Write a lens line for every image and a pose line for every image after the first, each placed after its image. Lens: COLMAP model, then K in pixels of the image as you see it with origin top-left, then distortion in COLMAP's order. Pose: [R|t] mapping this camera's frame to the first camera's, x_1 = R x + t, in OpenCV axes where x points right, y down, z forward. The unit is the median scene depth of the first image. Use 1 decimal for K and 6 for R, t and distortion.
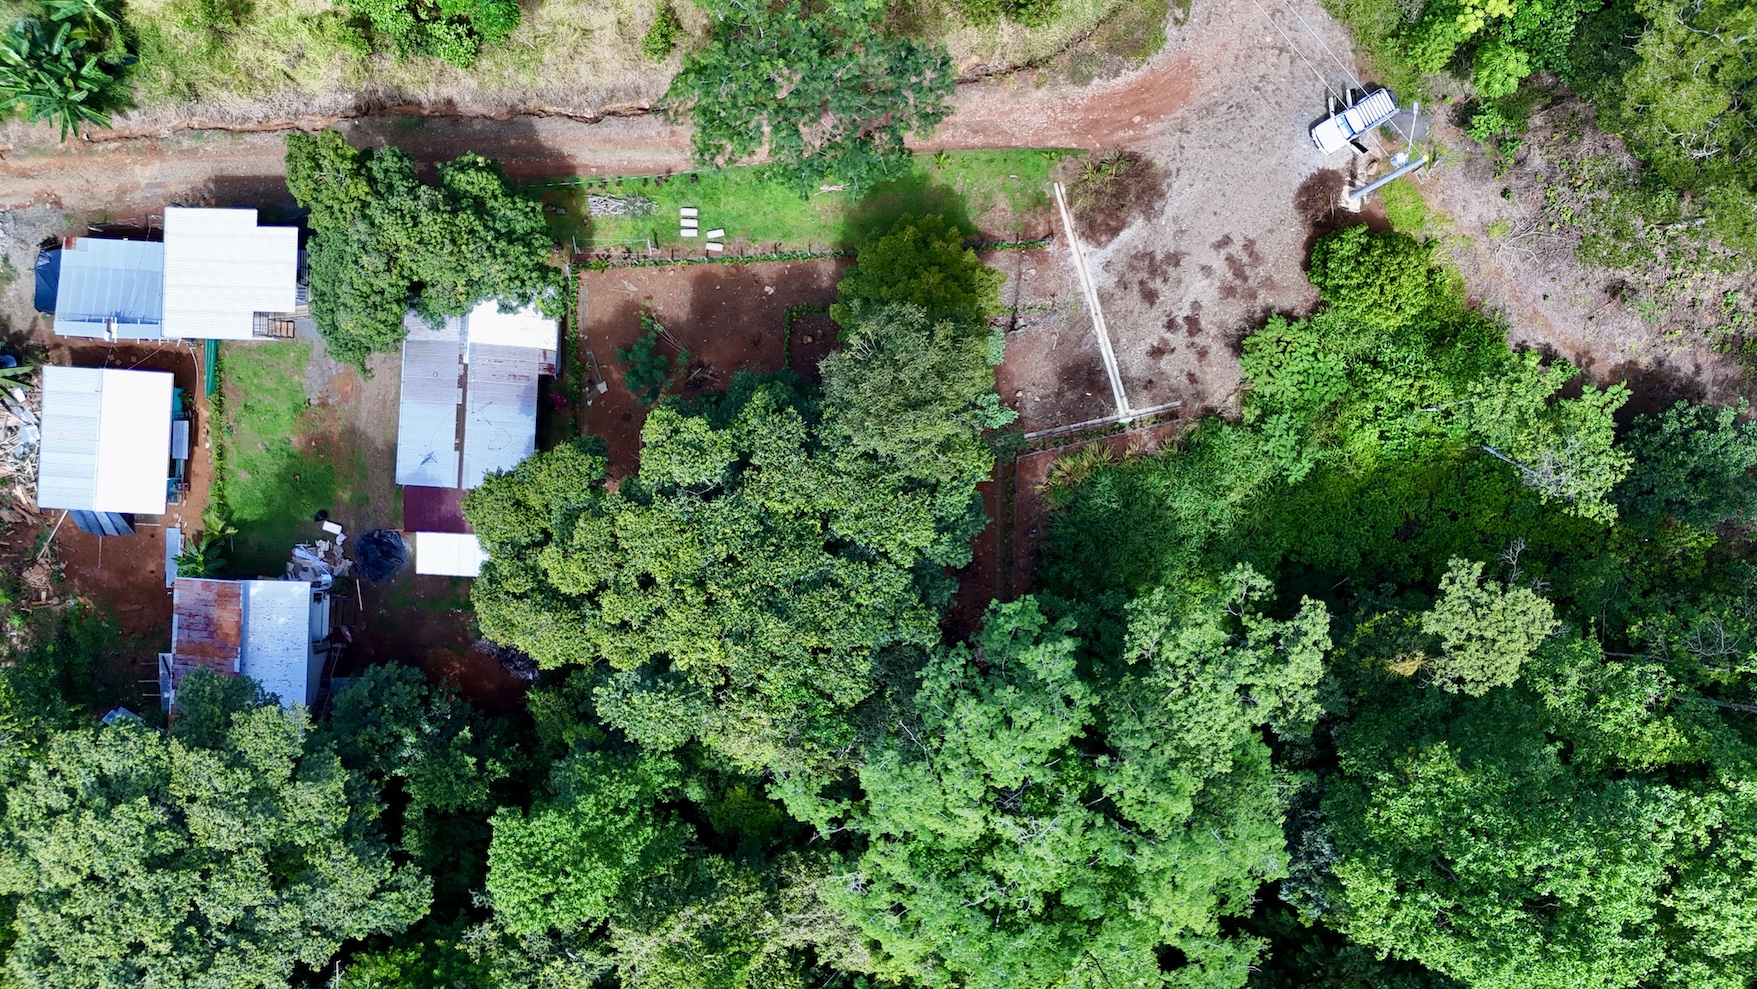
lens RADIAL K [[1276.1, 0, 858.0], [0, 1276.1, 510.9], [0, 0, 1]] dist [0.061377, -0.065911]
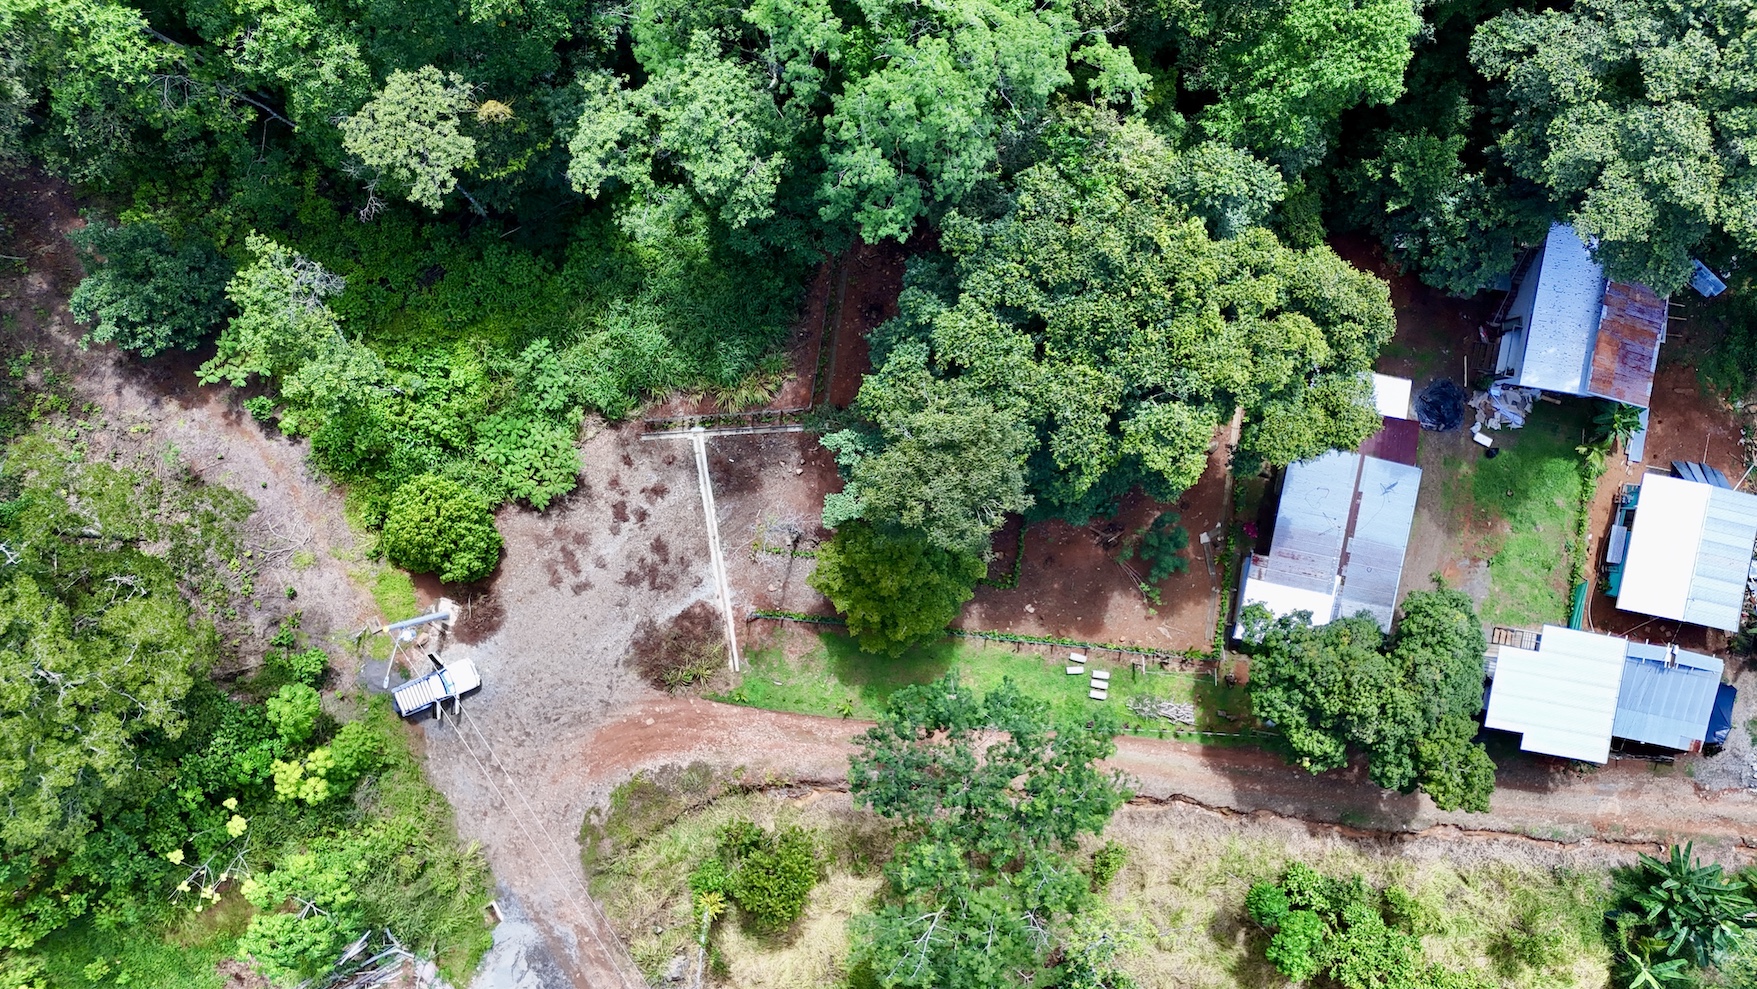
lens RADIAL K [[1276.1, 0, 858.0], [0, 1276.1, 510.9], [0, 0, 1]] dist [0.061377, -0.065911]
pose [[-0.989211, -0.141246, -0.038872, 0.124717], [0.141514, -0.989927, -0.004218, -0.121003], [-0.037884, -0.009674, 0.999235, -0.000433]]
